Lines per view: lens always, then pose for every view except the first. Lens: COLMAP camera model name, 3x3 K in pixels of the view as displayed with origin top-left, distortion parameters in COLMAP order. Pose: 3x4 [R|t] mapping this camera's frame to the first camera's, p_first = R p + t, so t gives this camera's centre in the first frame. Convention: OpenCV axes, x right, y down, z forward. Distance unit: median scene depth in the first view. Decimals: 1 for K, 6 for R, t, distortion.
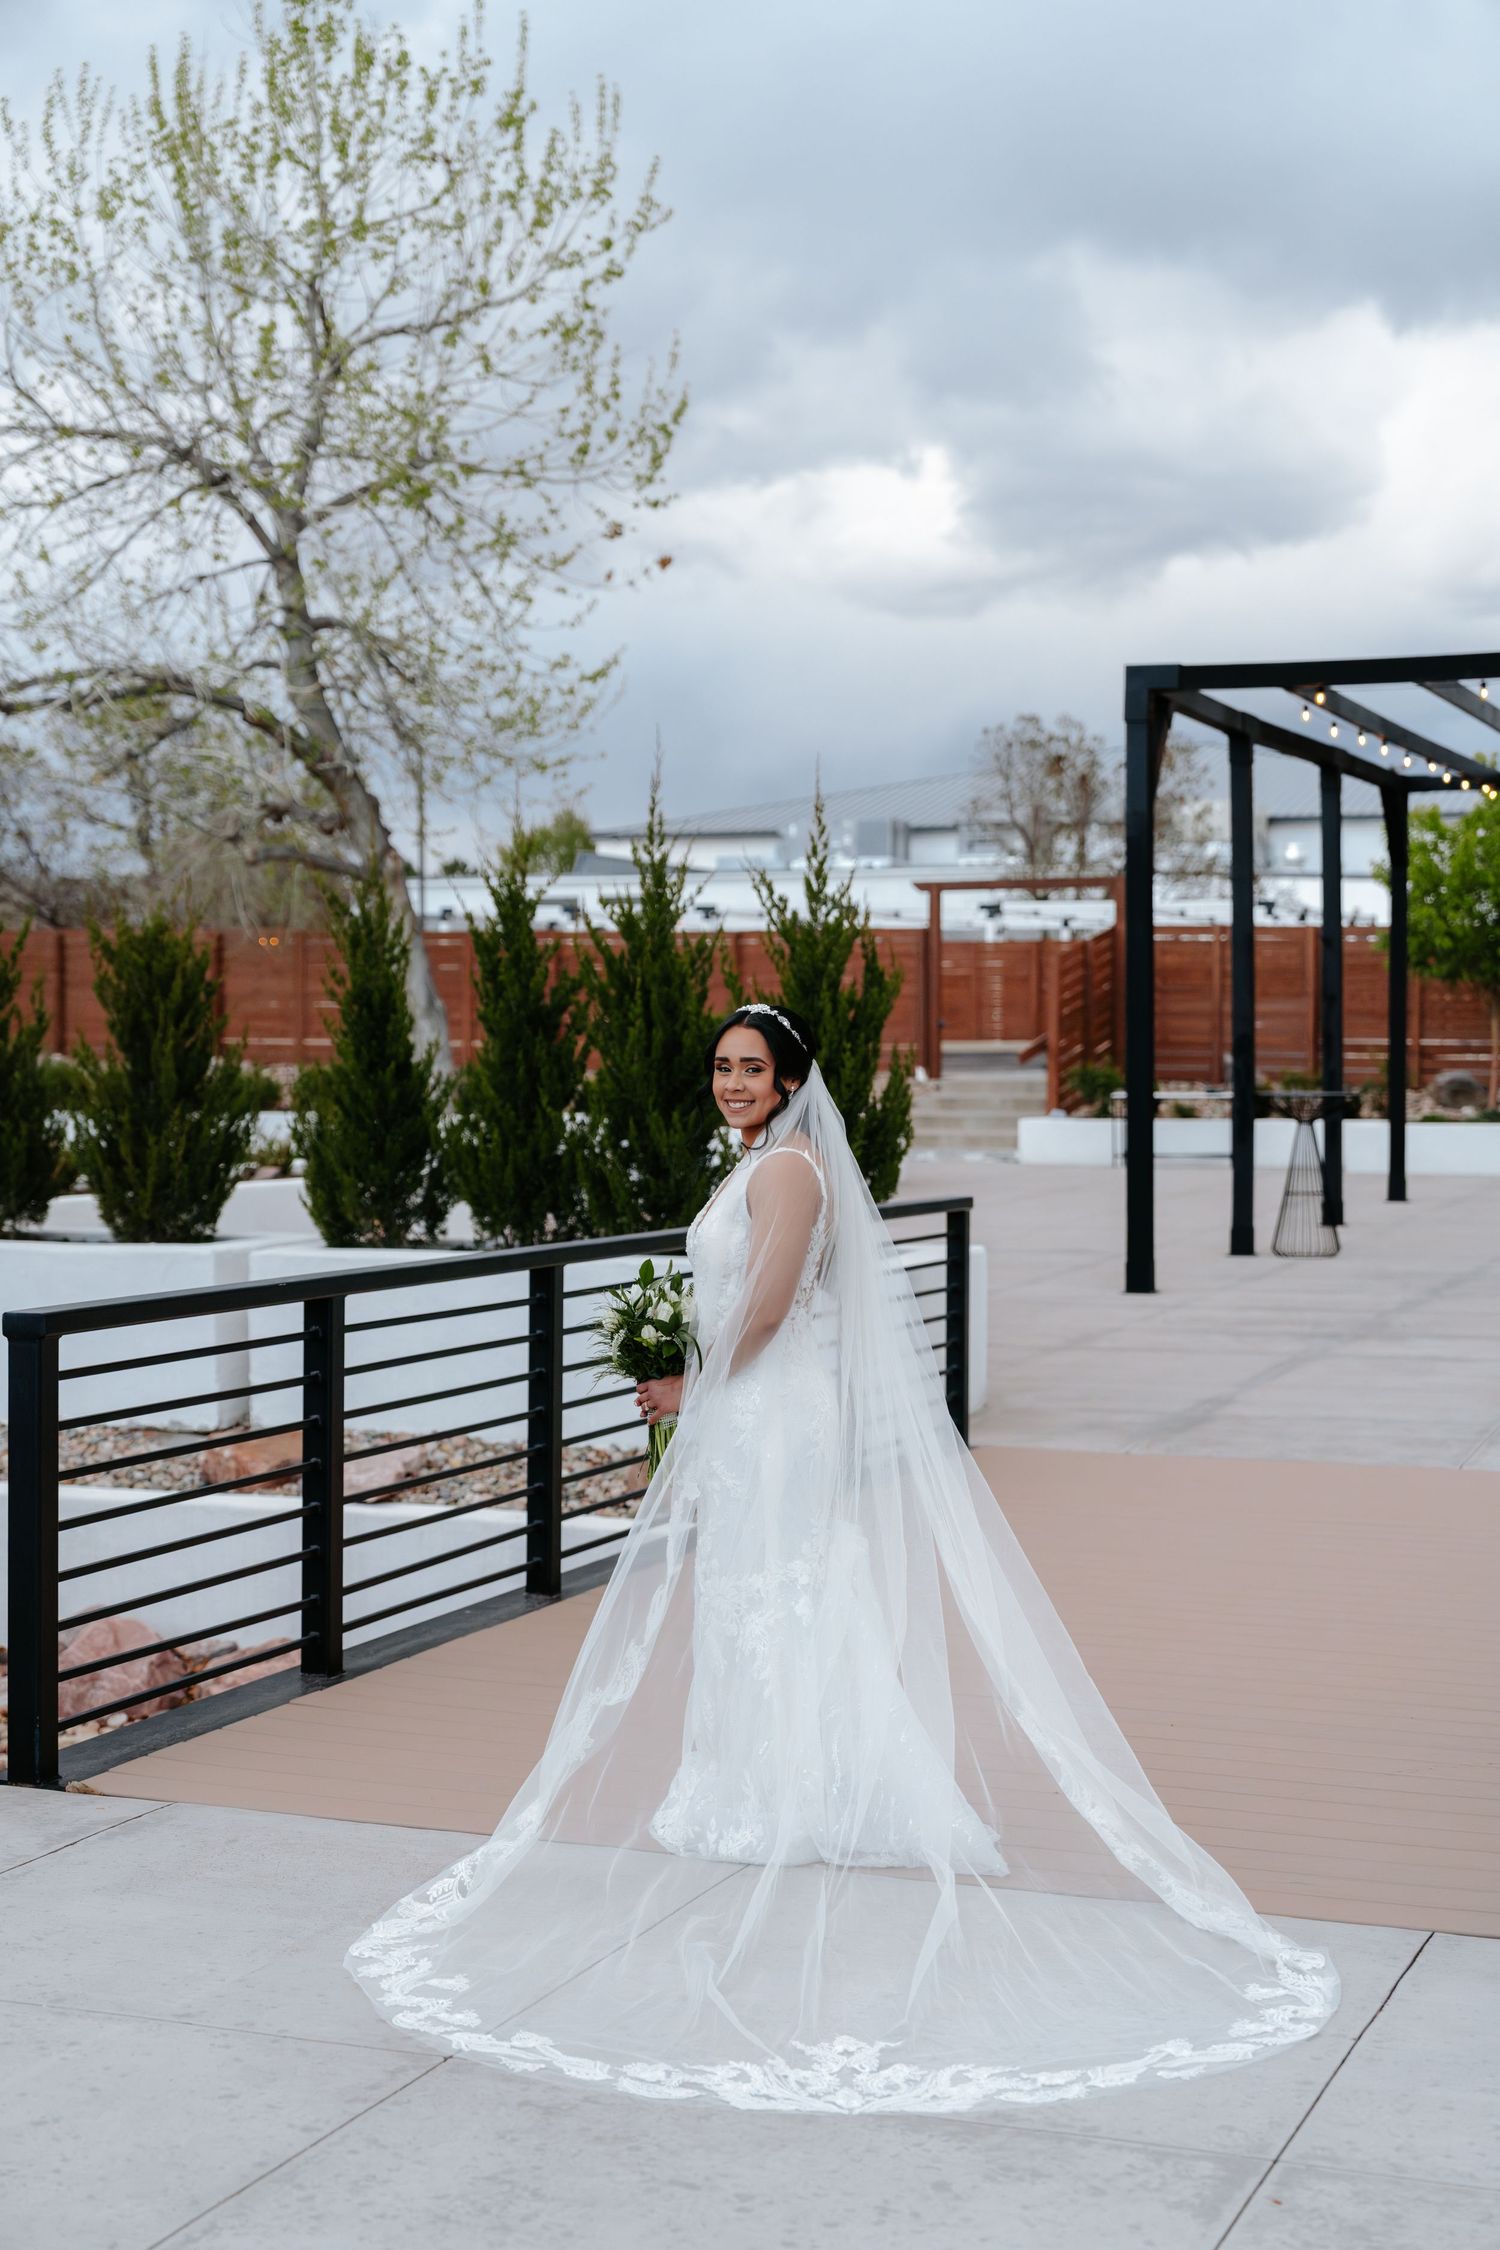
lens RADIAL K [[3250.6, 0, 748.7], [0, 3250.6, 1126.7], [0, 0, 1]] dist [0.035735, 0.000000]
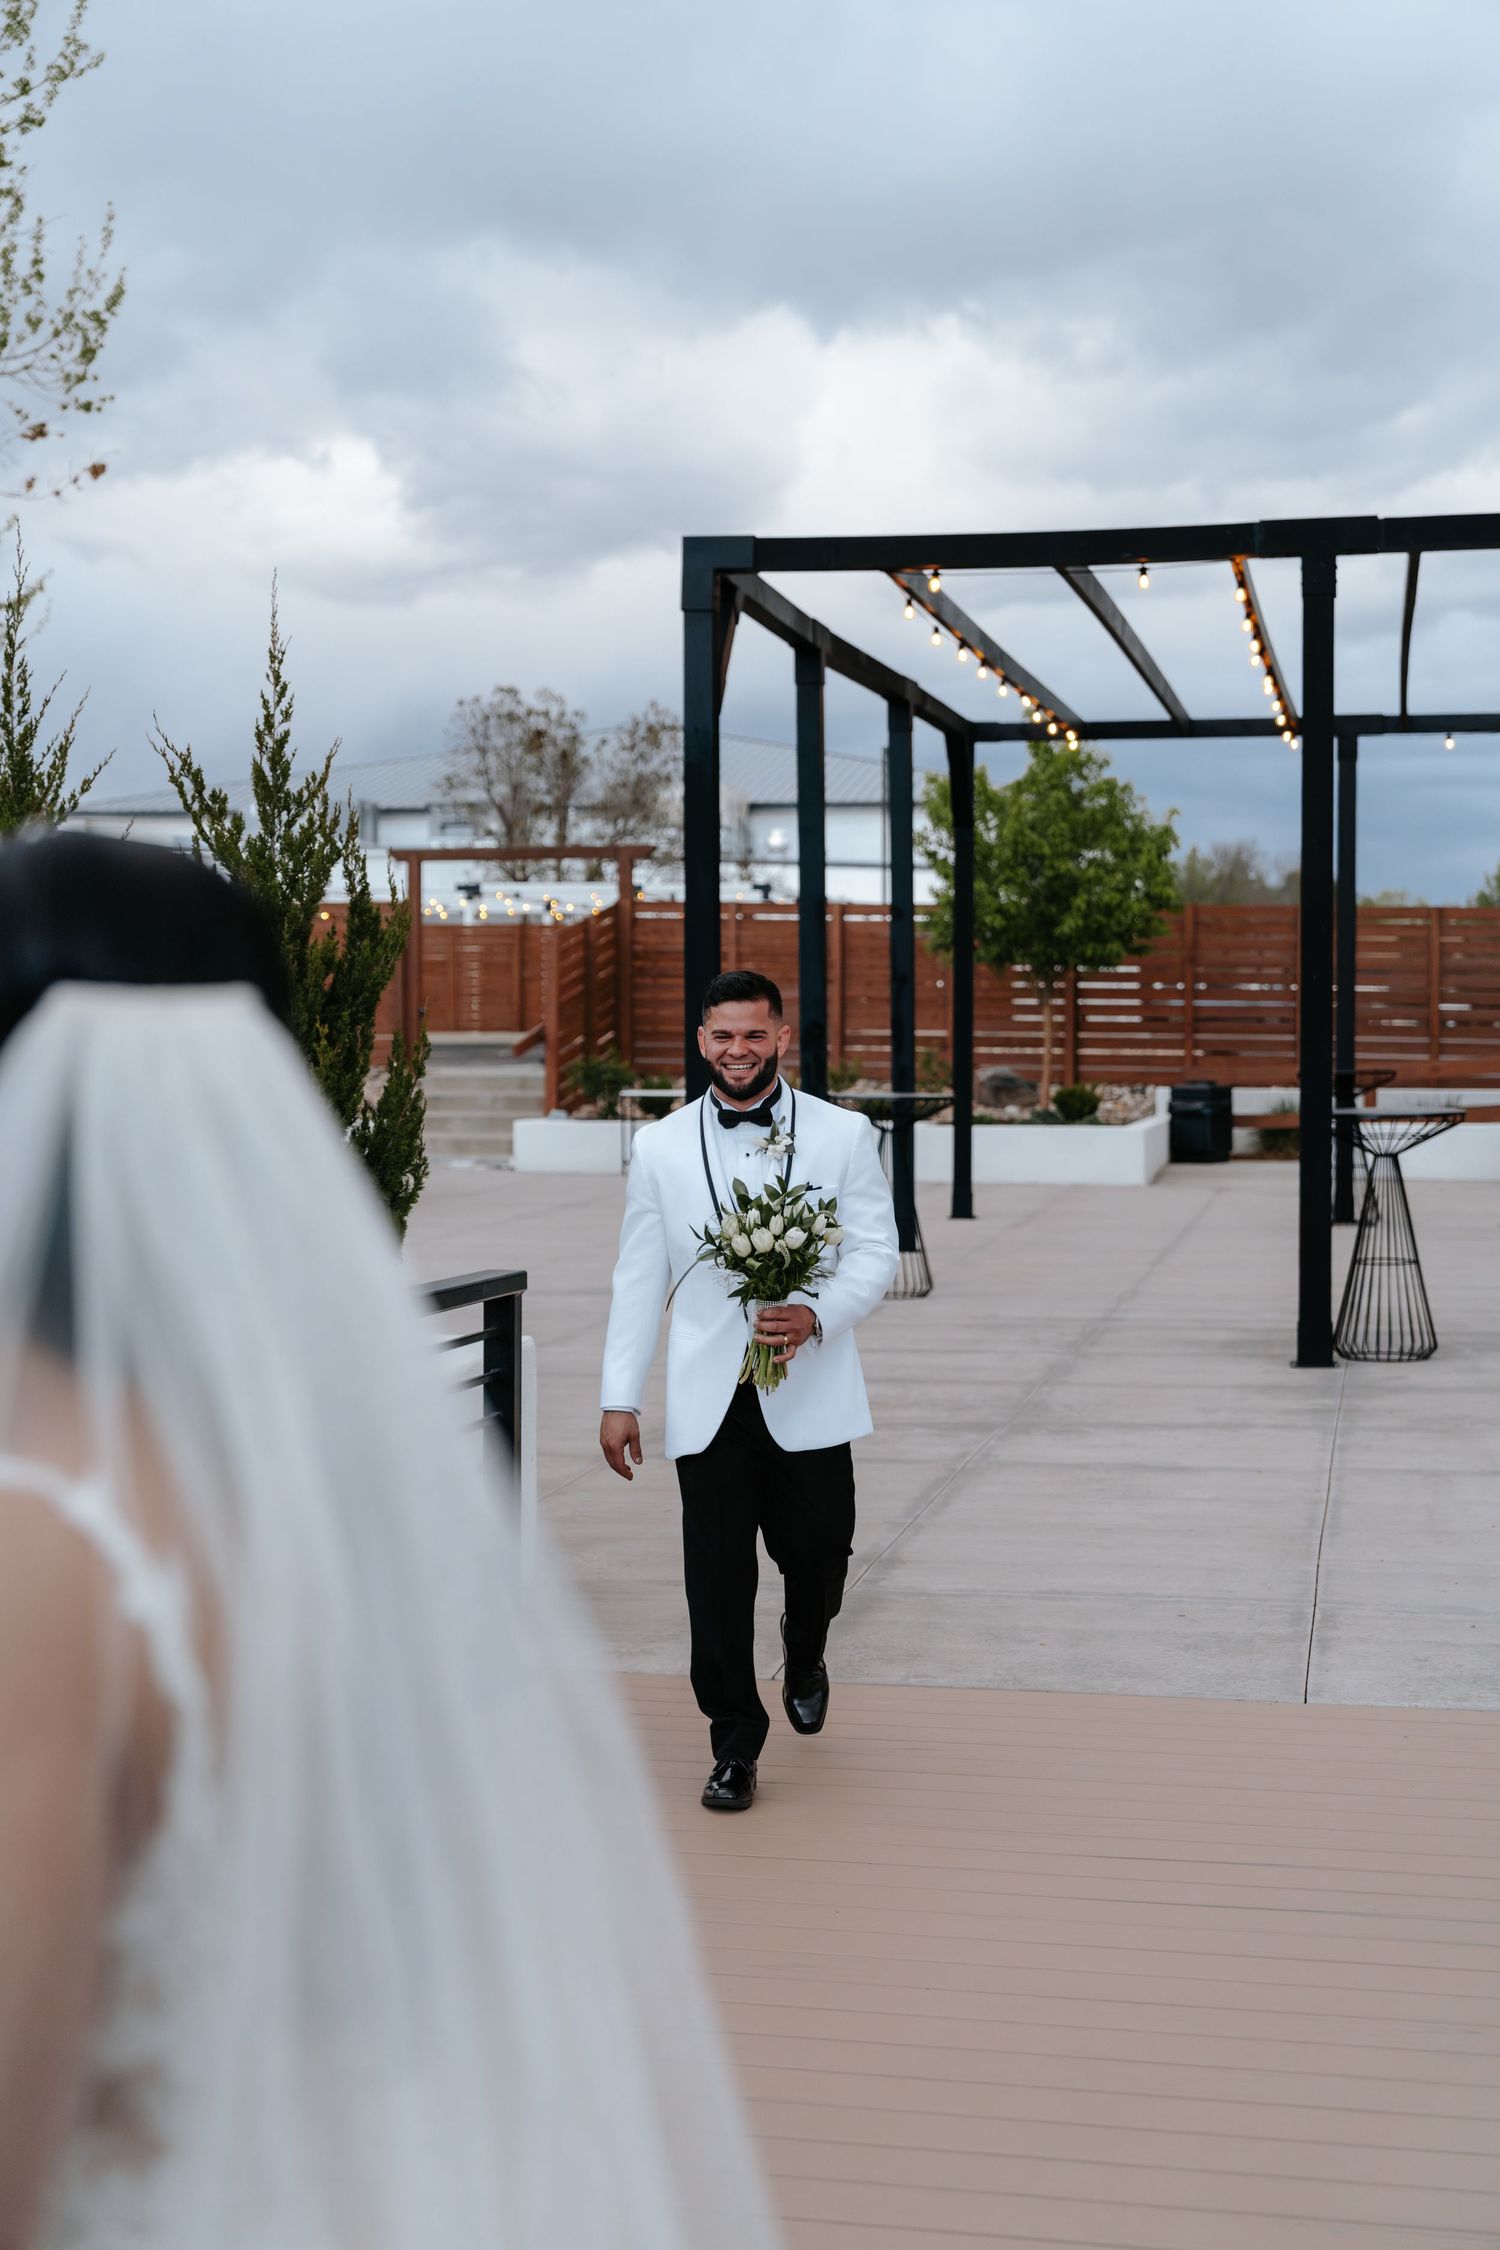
lens RADIAL K [[3250.6, 0, 764.2], [0, 3250.6, 1104.9], [0, 0, 1]] dist [0.035735, 0.000000]
pose [[0.985861, -0.002050, 0.167550, 0.003103], [0.002795, 0.999987, -0.004209, -0.002581], [-0.167539, 0.004617, 0.985855, 0.124525]]
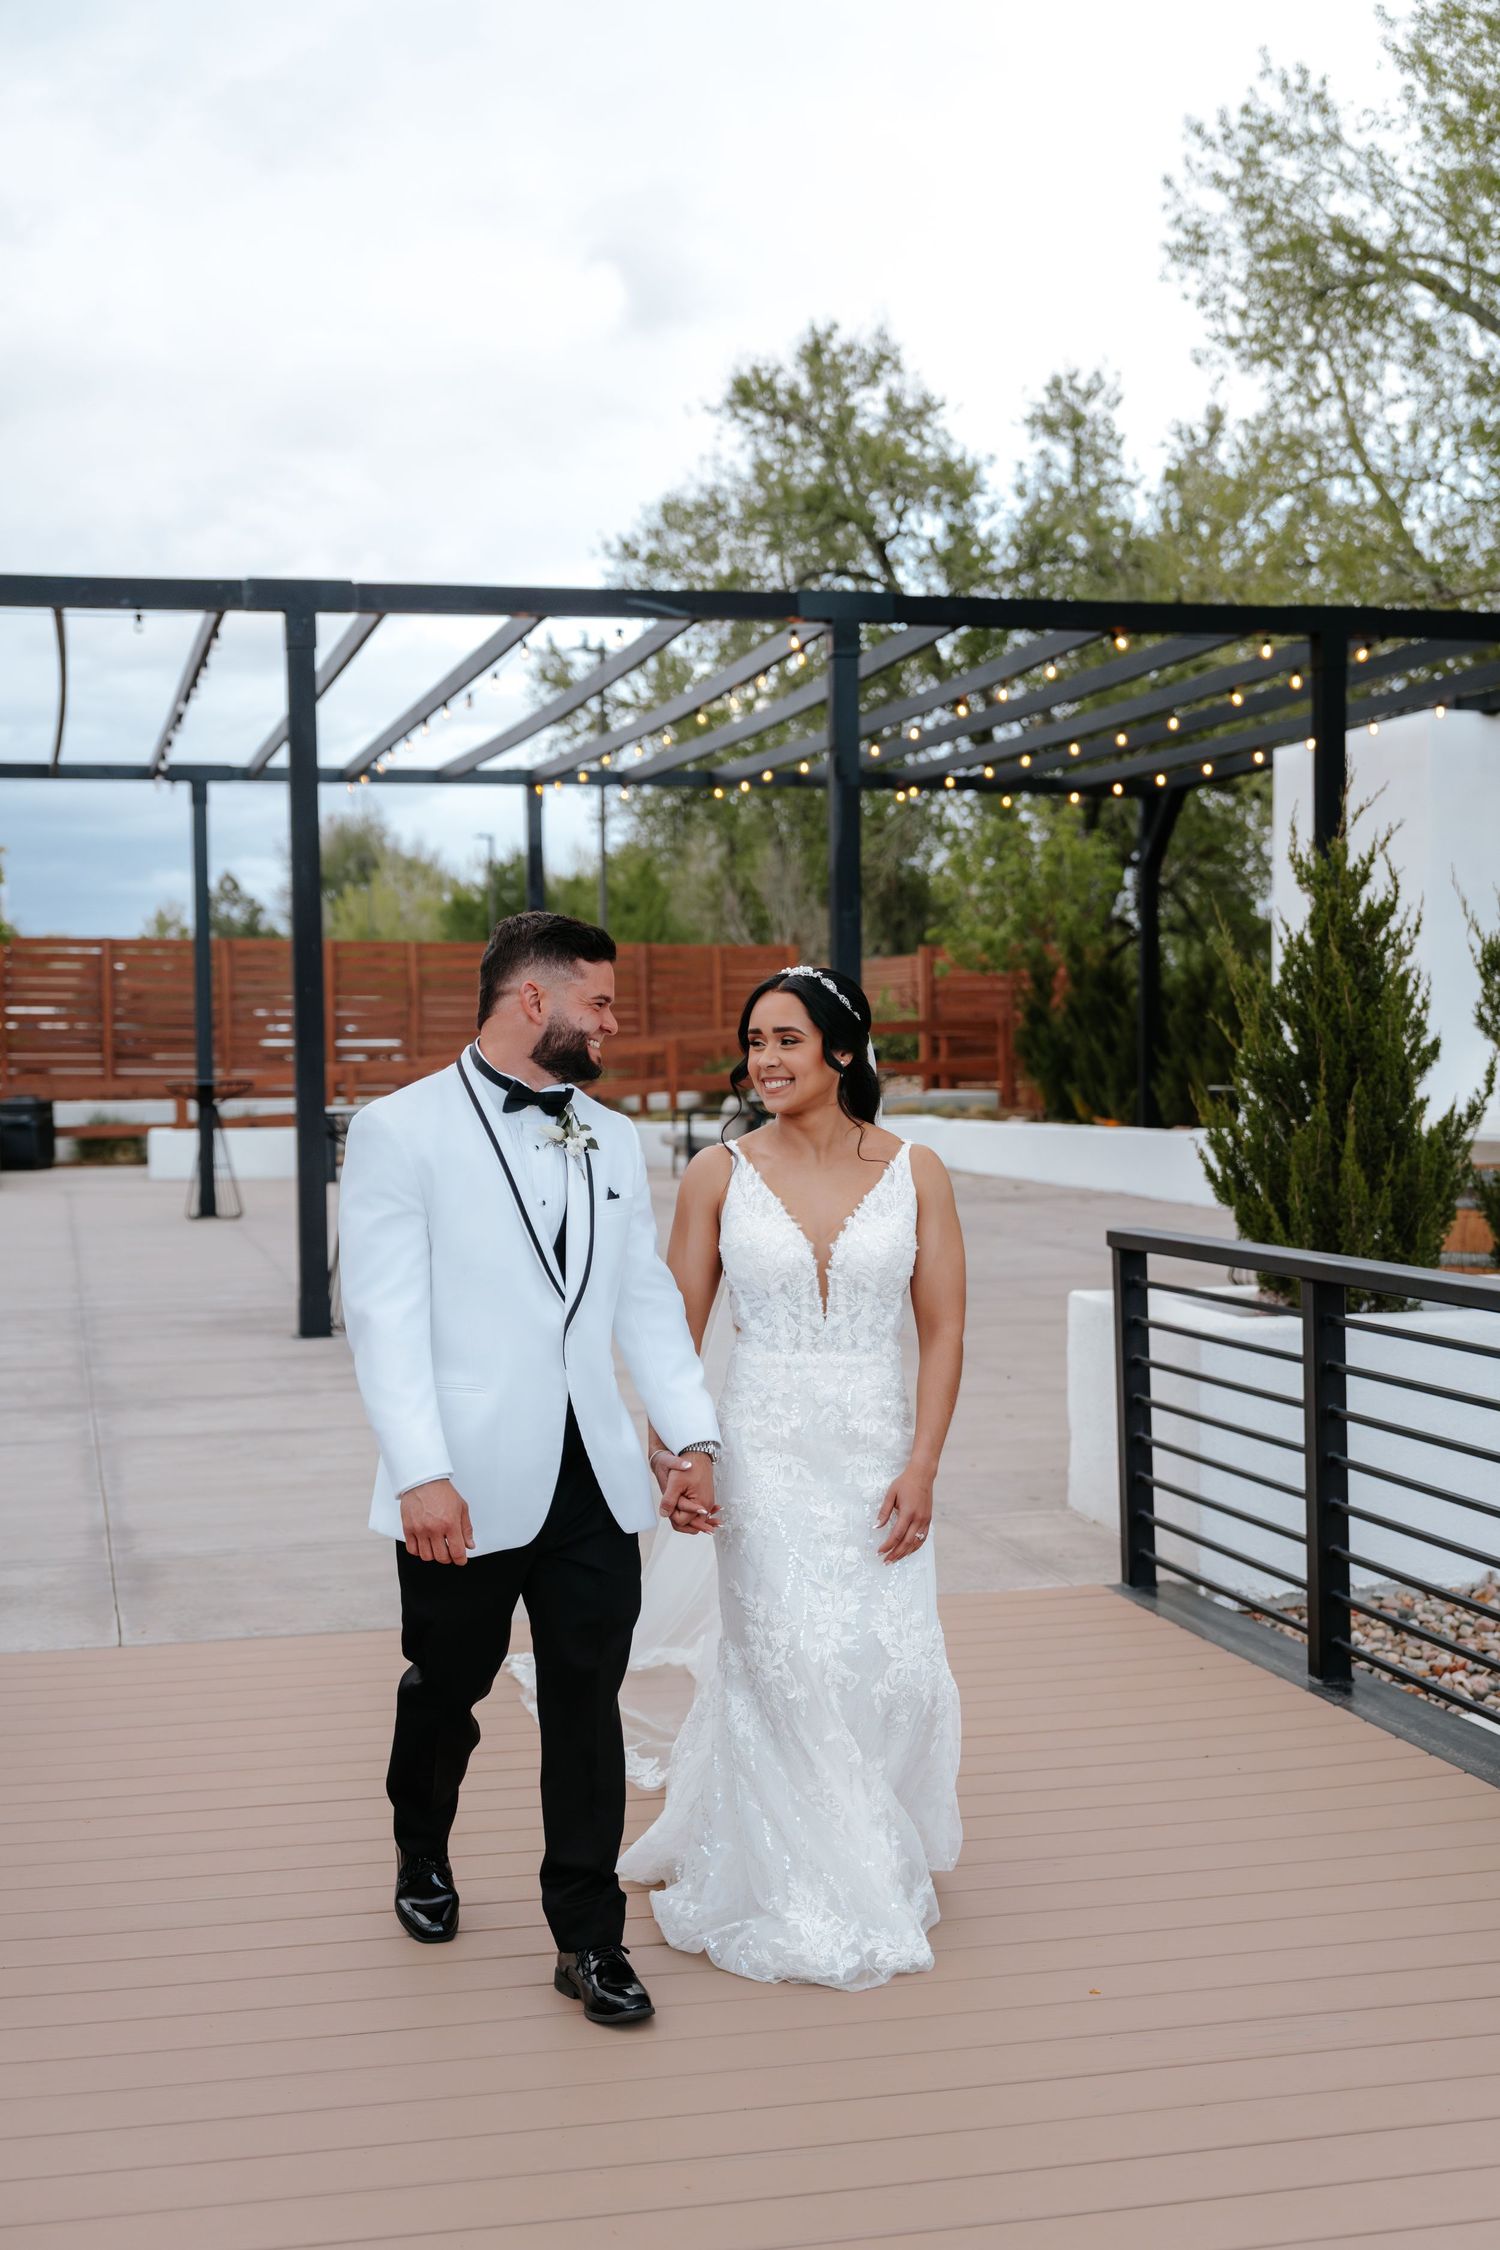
lens RADIAL K [[2838.5, 0, 755.5], [0, 2838.5, 1138.1], [0, 0, 1]] dist [0.035615, 0.000000]
pose [[0.821479, -0.027141, 0.569592, -0.034709], [0.027300, 0.999593, 0.008258, -0.001104], [-0.569584, 0.008766, 0.821886, 0.152411]]
